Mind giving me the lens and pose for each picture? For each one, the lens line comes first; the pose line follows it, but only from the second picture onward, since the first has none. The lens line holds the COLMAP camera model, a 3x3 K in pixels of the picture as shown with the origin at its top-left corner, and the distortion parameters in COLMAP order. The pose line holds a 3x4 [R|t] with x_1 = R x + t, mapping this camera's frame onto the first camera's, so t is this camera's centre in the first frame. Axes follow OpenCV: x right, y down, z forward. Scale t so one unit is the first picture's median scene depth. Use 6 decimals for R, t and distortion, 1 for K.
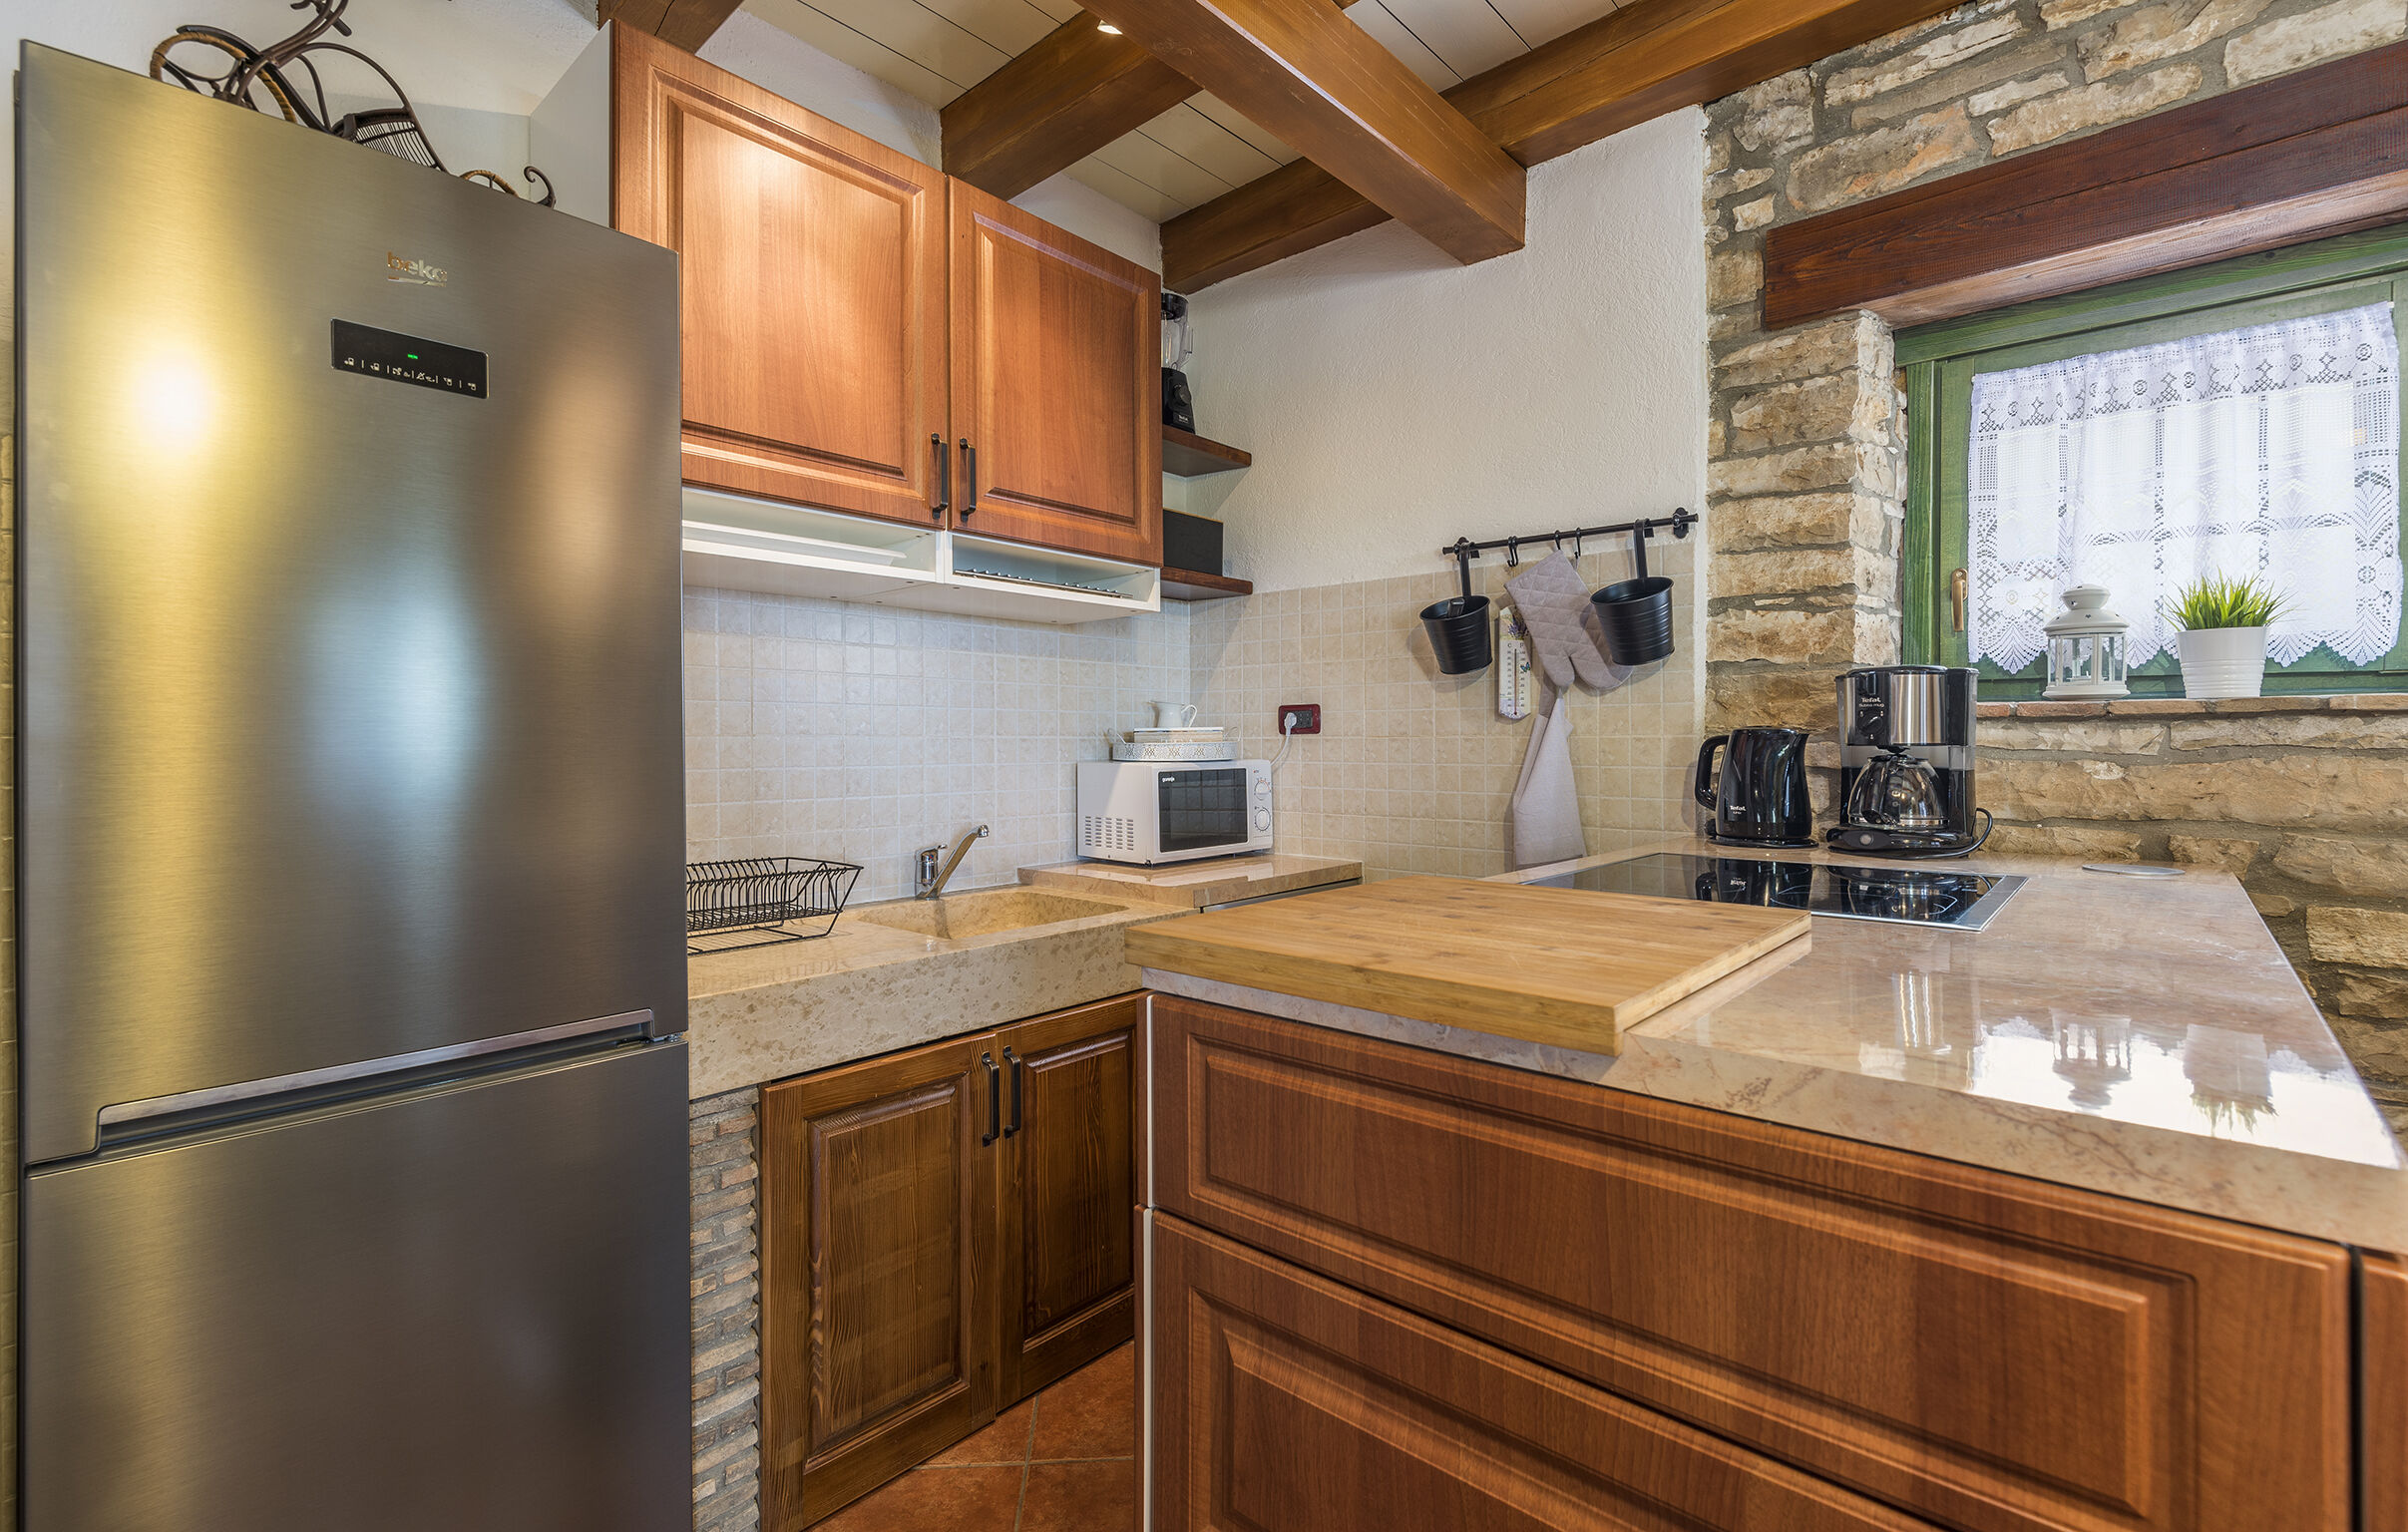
lens RADIAL K [[1064.6, 0, 1204.9], [0, 1064.6, 681.8], [0, 0, 1]] dist [0.000523, 0.000253]
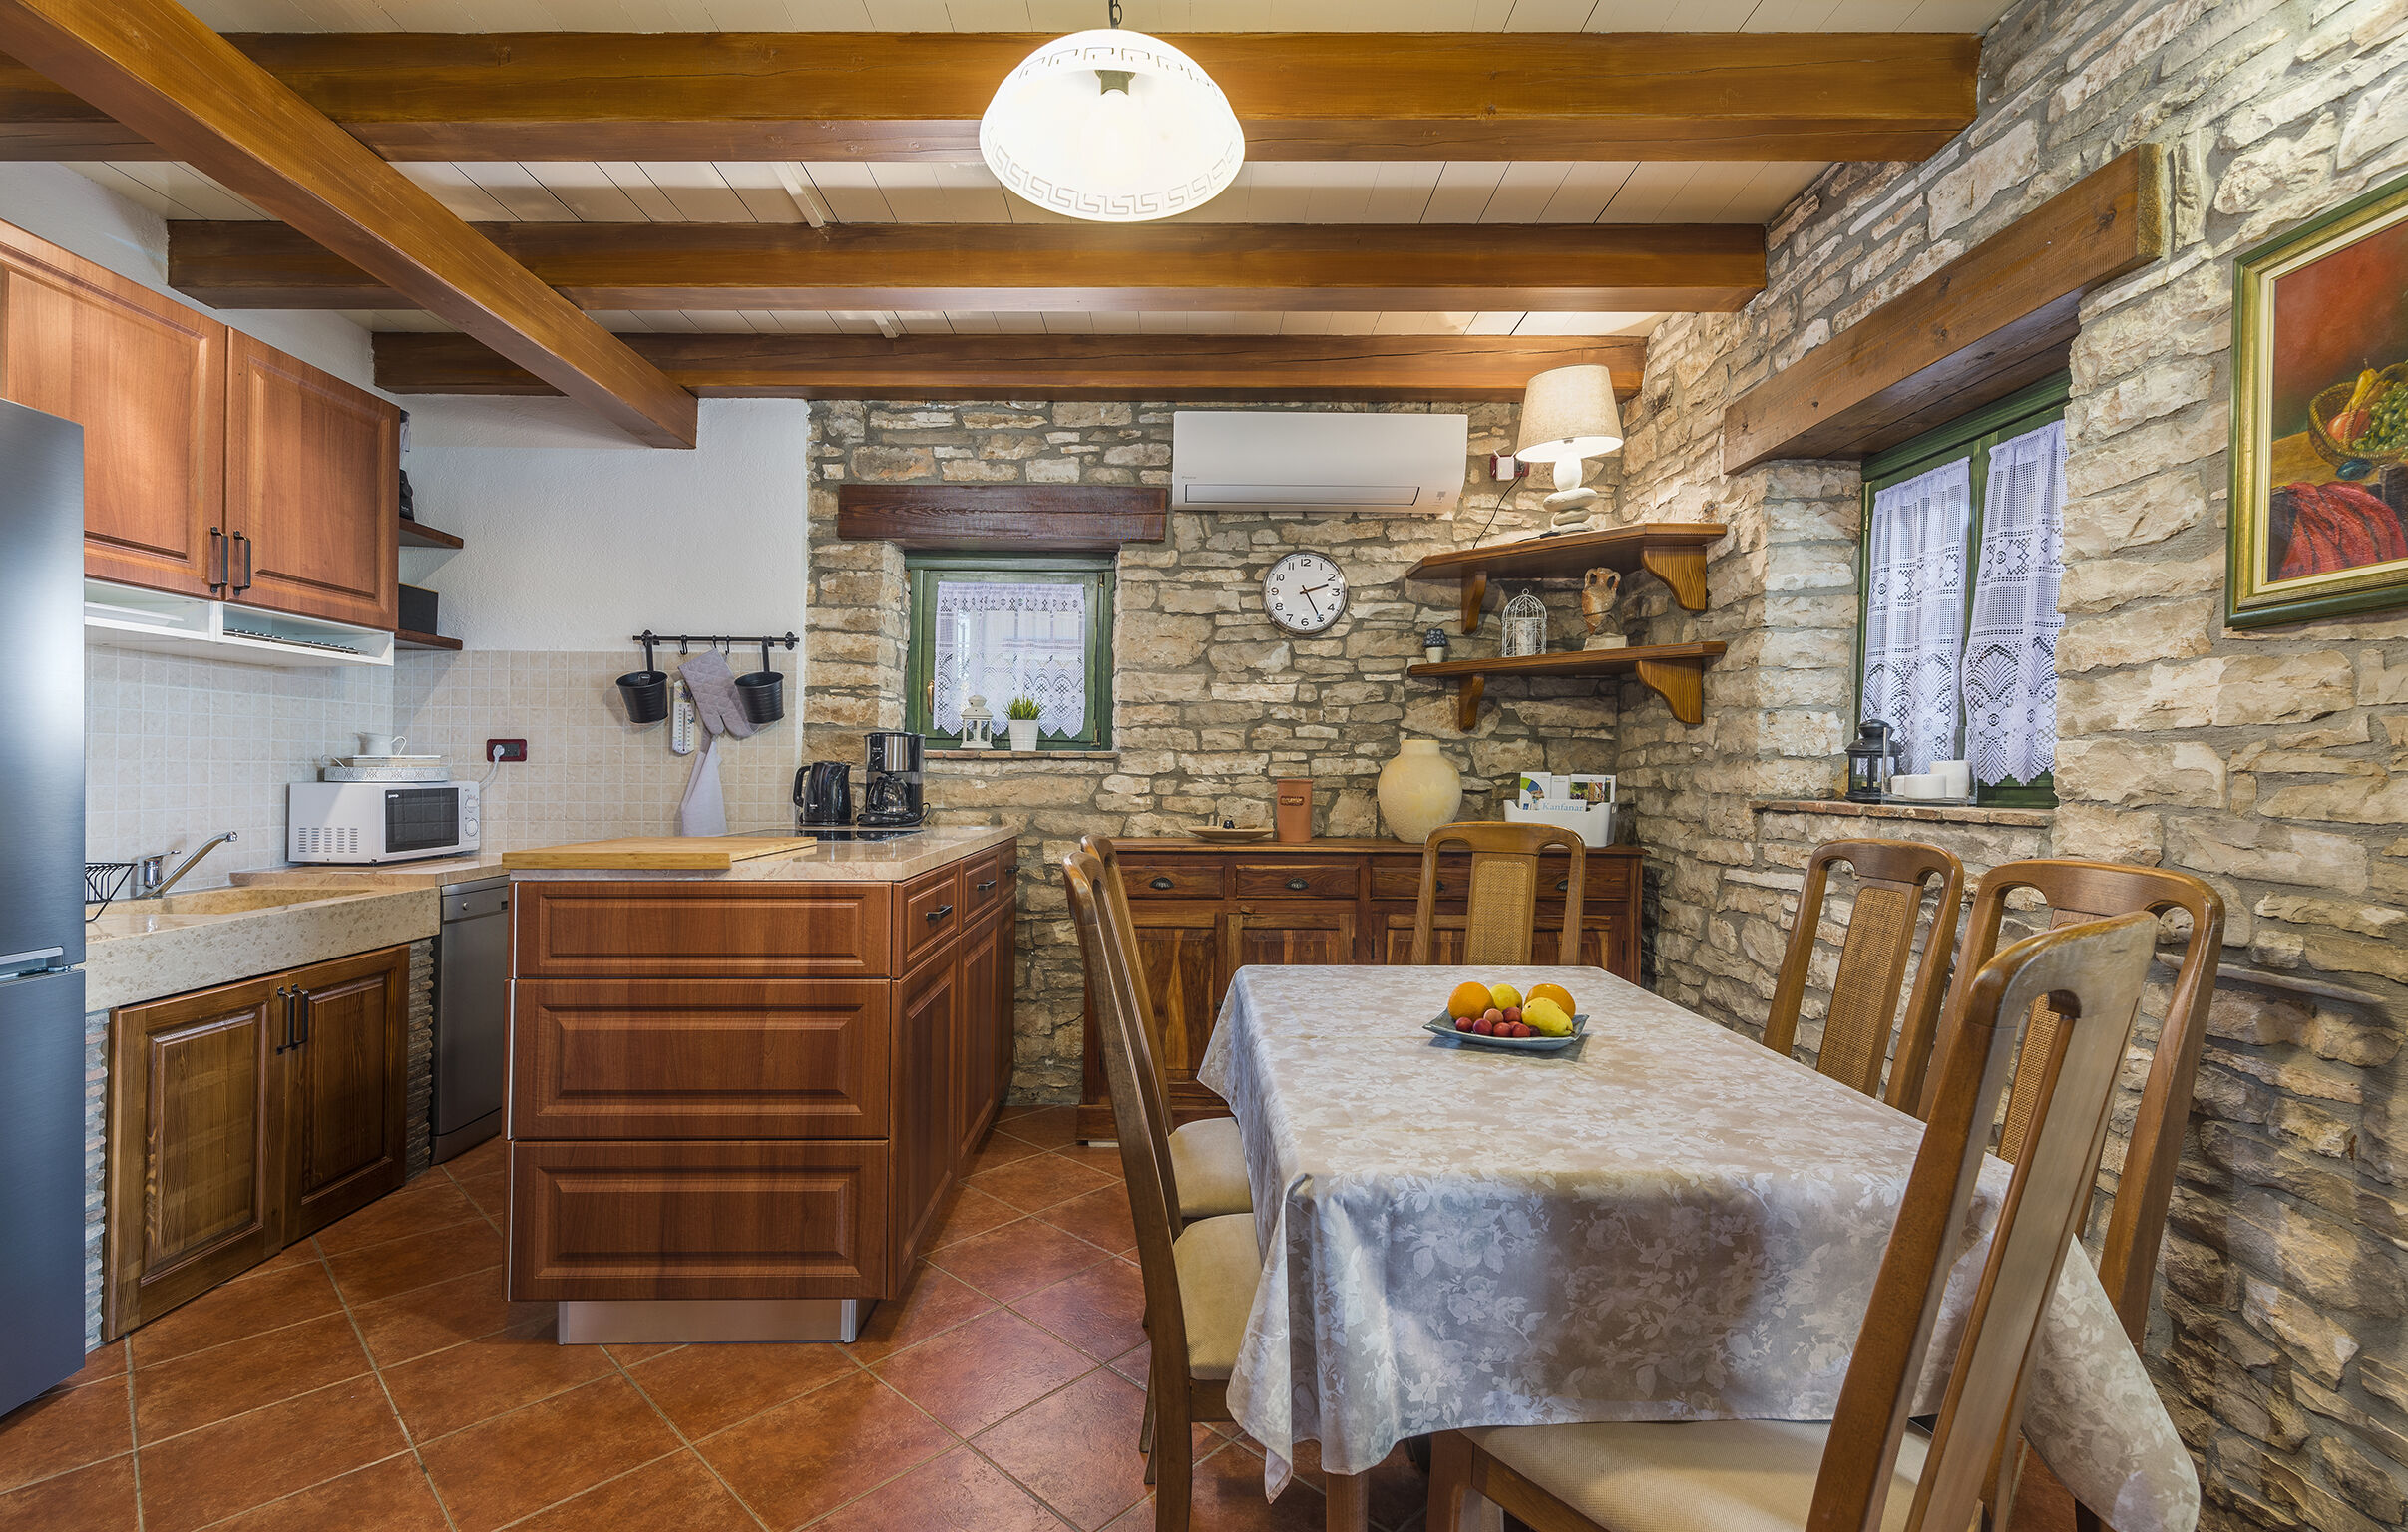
lens RADIAL K [[1050.3, 0, 1186.5], [0, 1050.3, 786.0], [0, 0, 1]] dist [0.001883, -0.000639]
pose [[0.735830, -0.004100, 0.677154, -0.239329], [-0.044745, 0.997502, 0.054662, -0.040192], [-0.675686, -0.070521, 0.733808, -0.720994]]
